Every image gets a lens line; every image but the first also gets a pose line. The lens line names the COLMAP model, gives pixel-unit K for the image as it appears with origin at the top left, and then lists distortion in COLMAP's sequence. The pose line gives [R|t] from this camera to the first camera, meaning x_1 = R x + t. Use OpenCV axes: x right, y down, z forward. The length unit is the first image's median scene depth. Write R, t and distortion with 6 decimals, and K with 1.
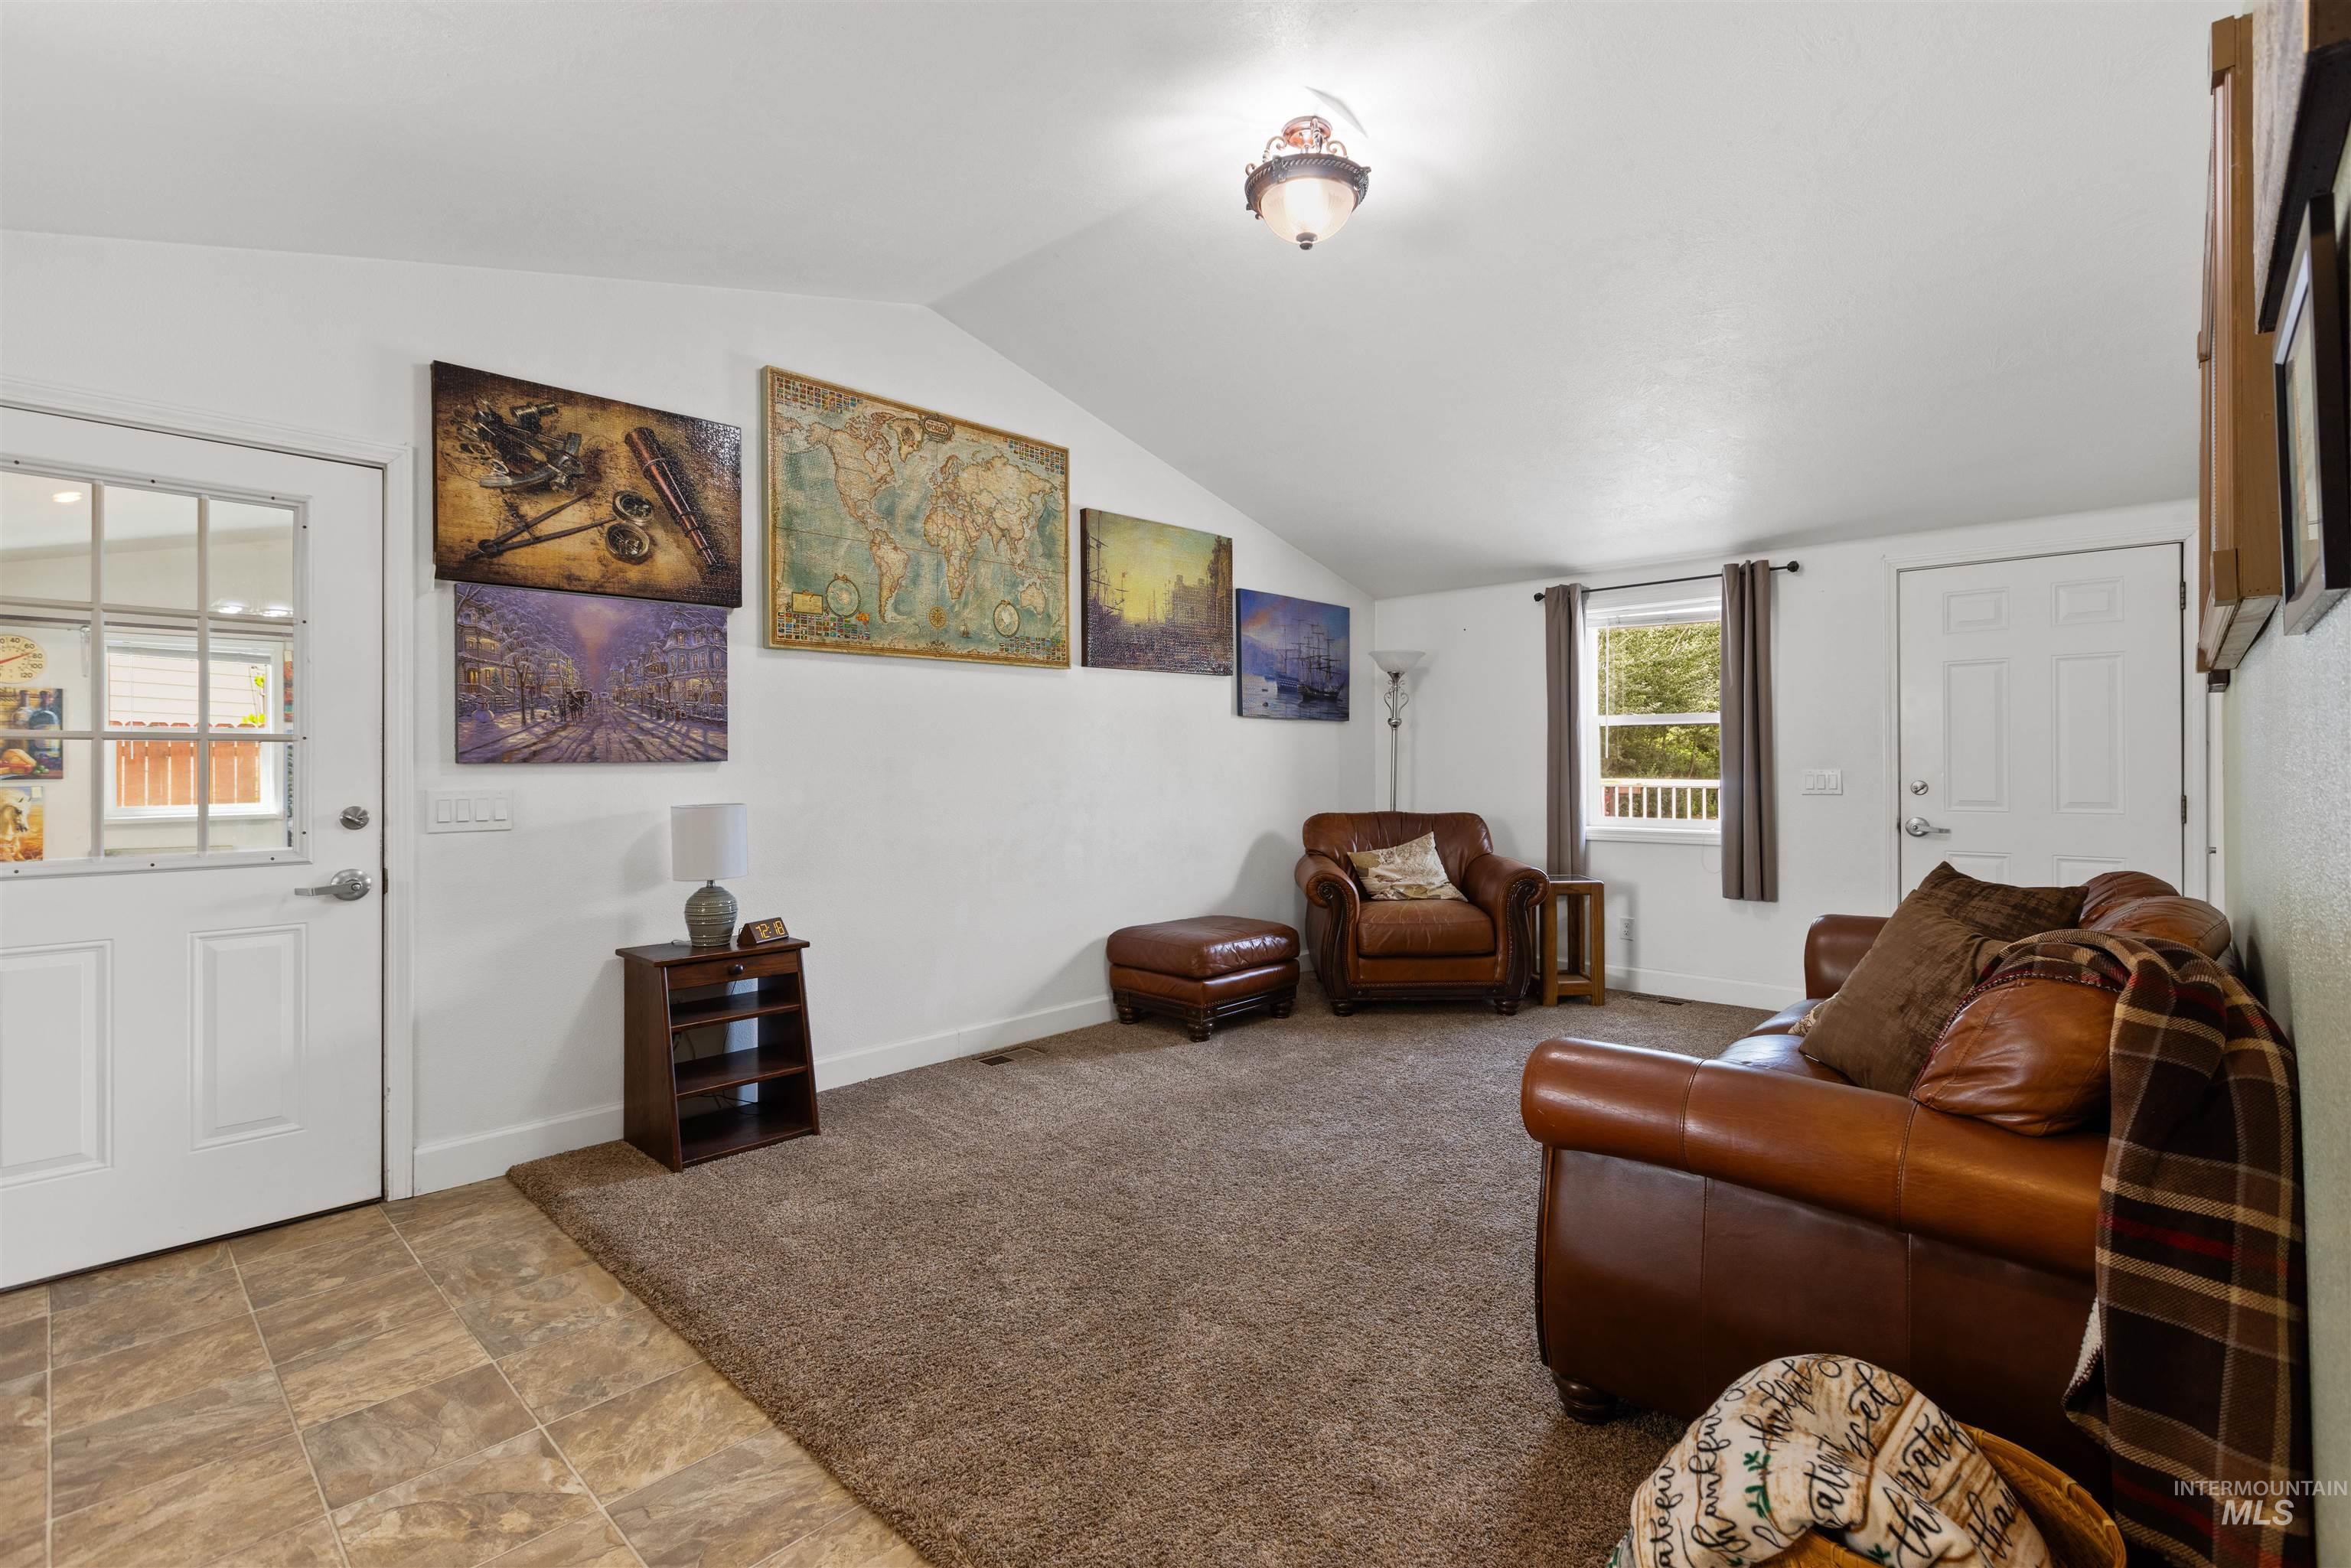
lens RADIAL K [[1047.7, 0, 1156.1], [0, 1047.7, 758.6], [0, 0, 1]] dist [0.000525, -0.000453]
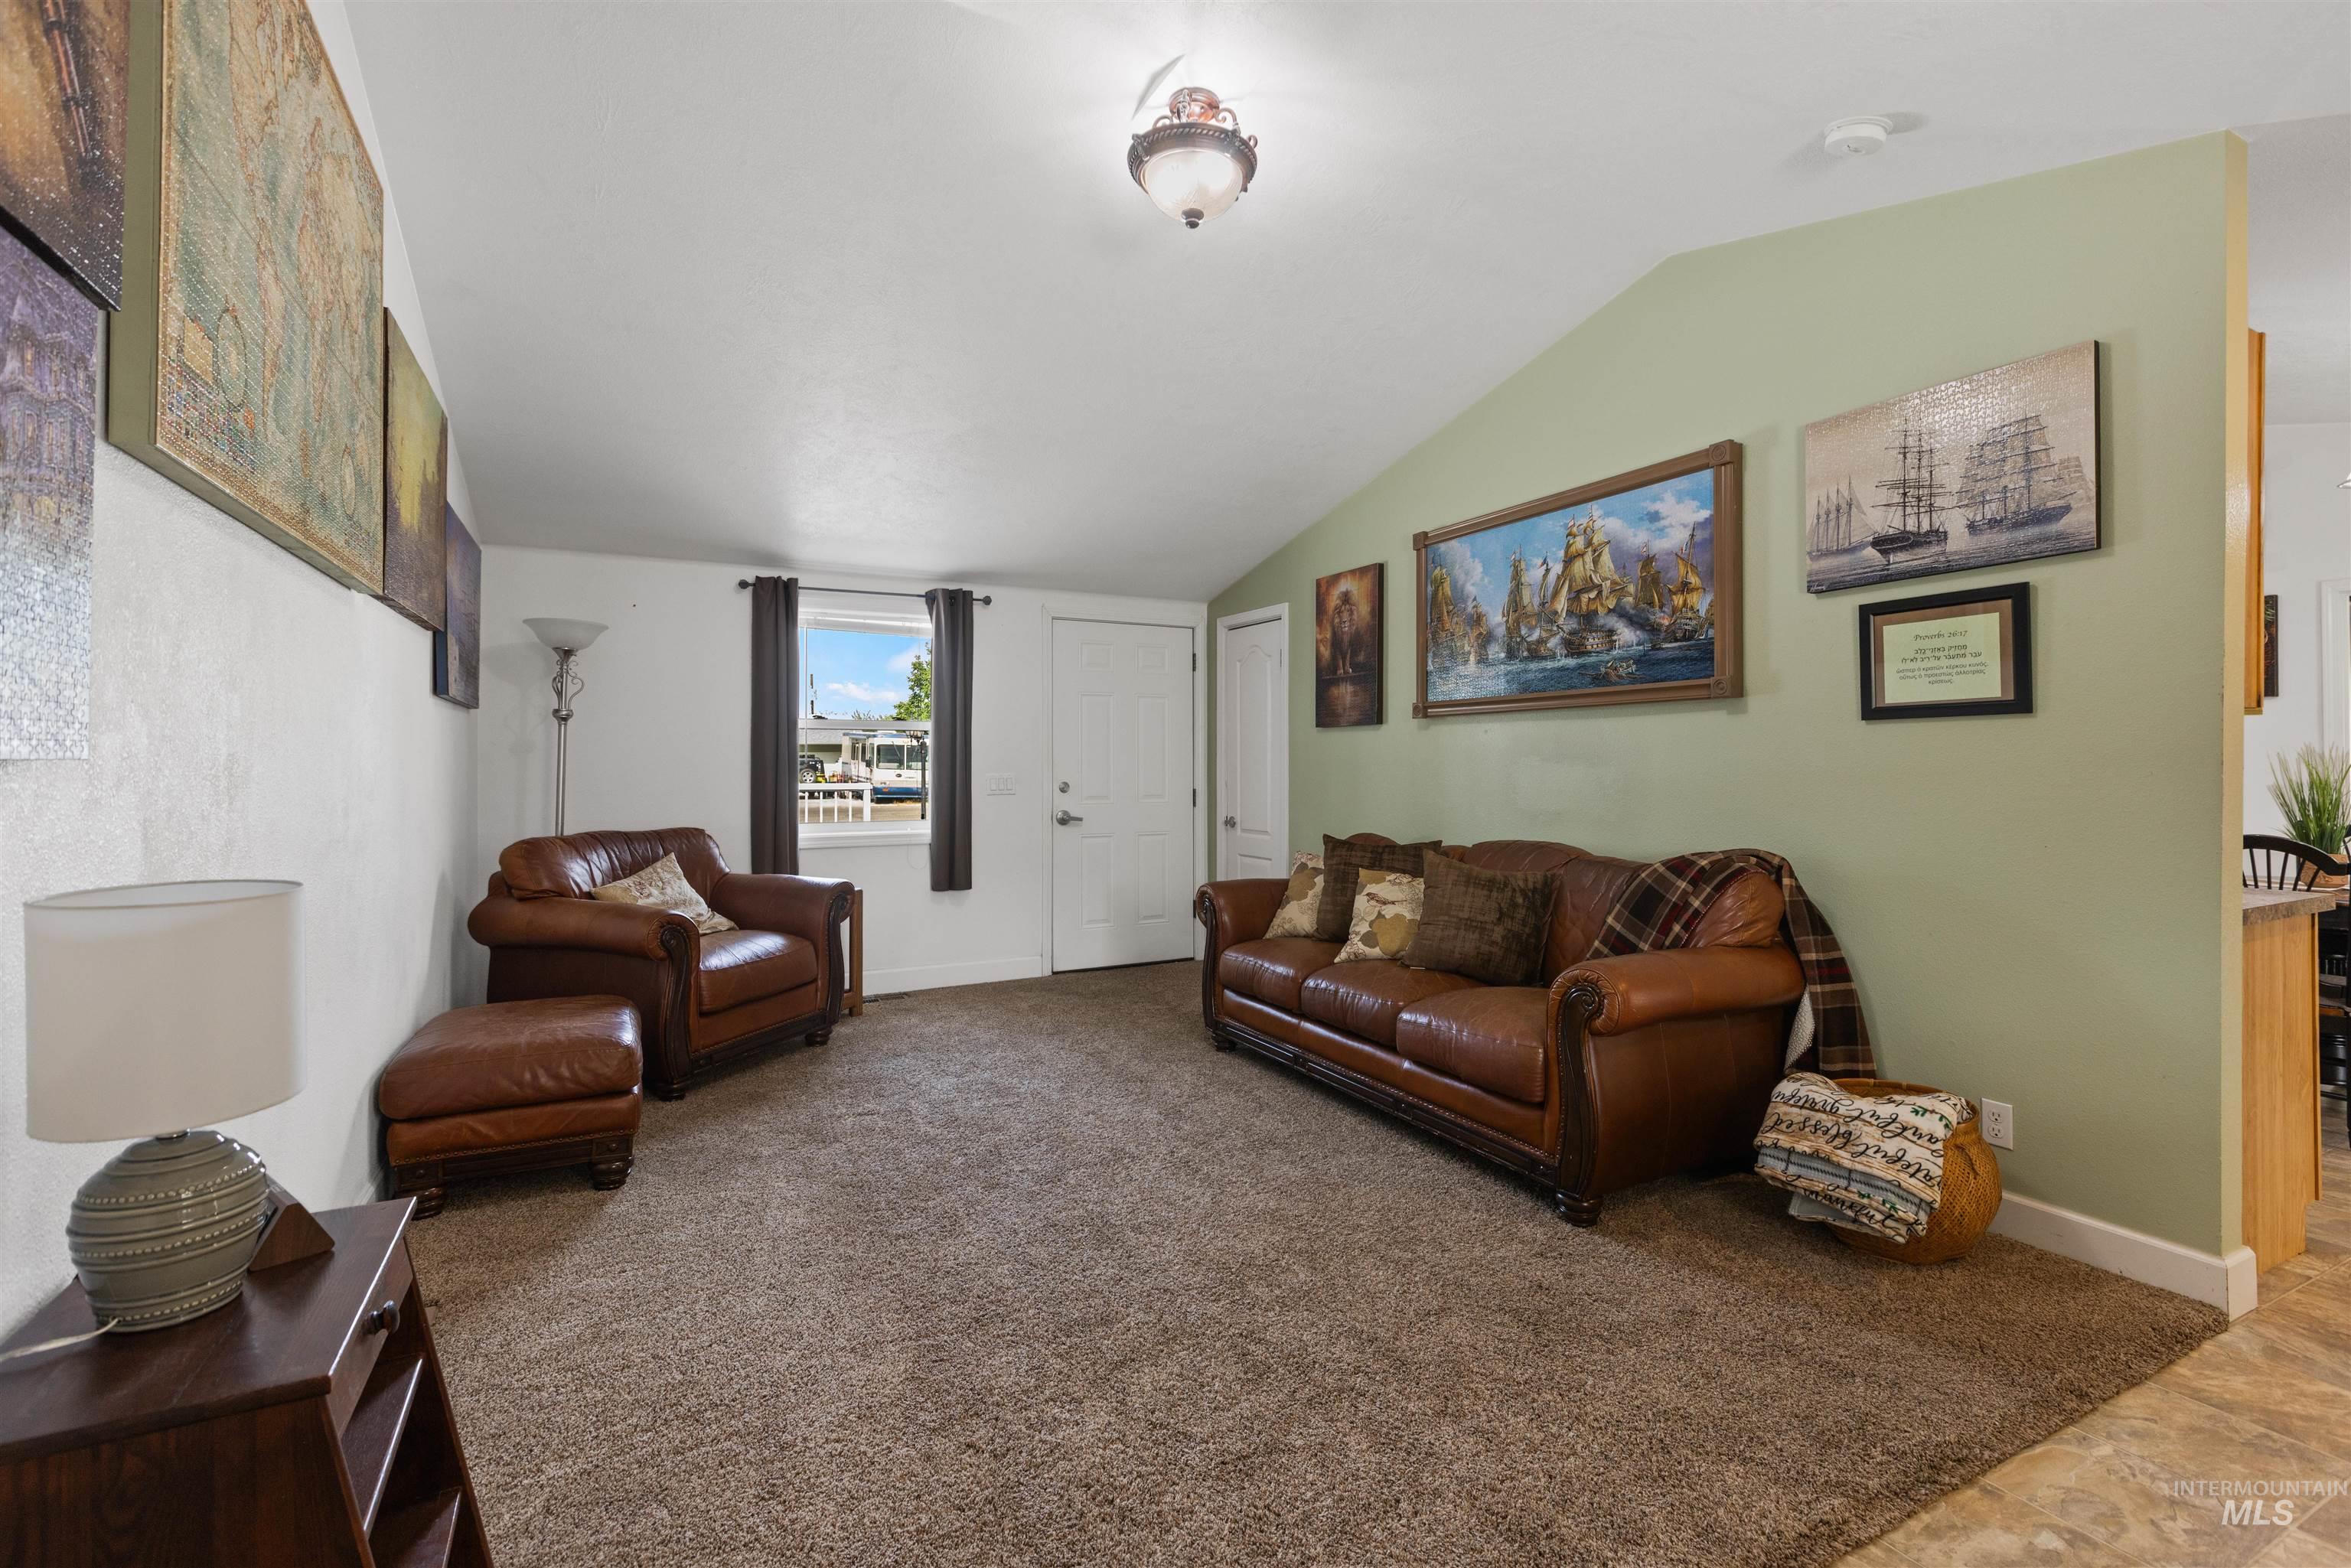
lens RADIAL K [[1047.7, 0, 1200.8], [0, 1047.7, 764.3], [0, 0, 1]] dist [0.000525, -0.000453]
pose [[0.318689, 0.003640, 0.947852, -0.520640], [-0.005109, 0.999985, -0.002123, 0.001146], [-0.947845, -0.004166, 0.318703, 0.483266]]
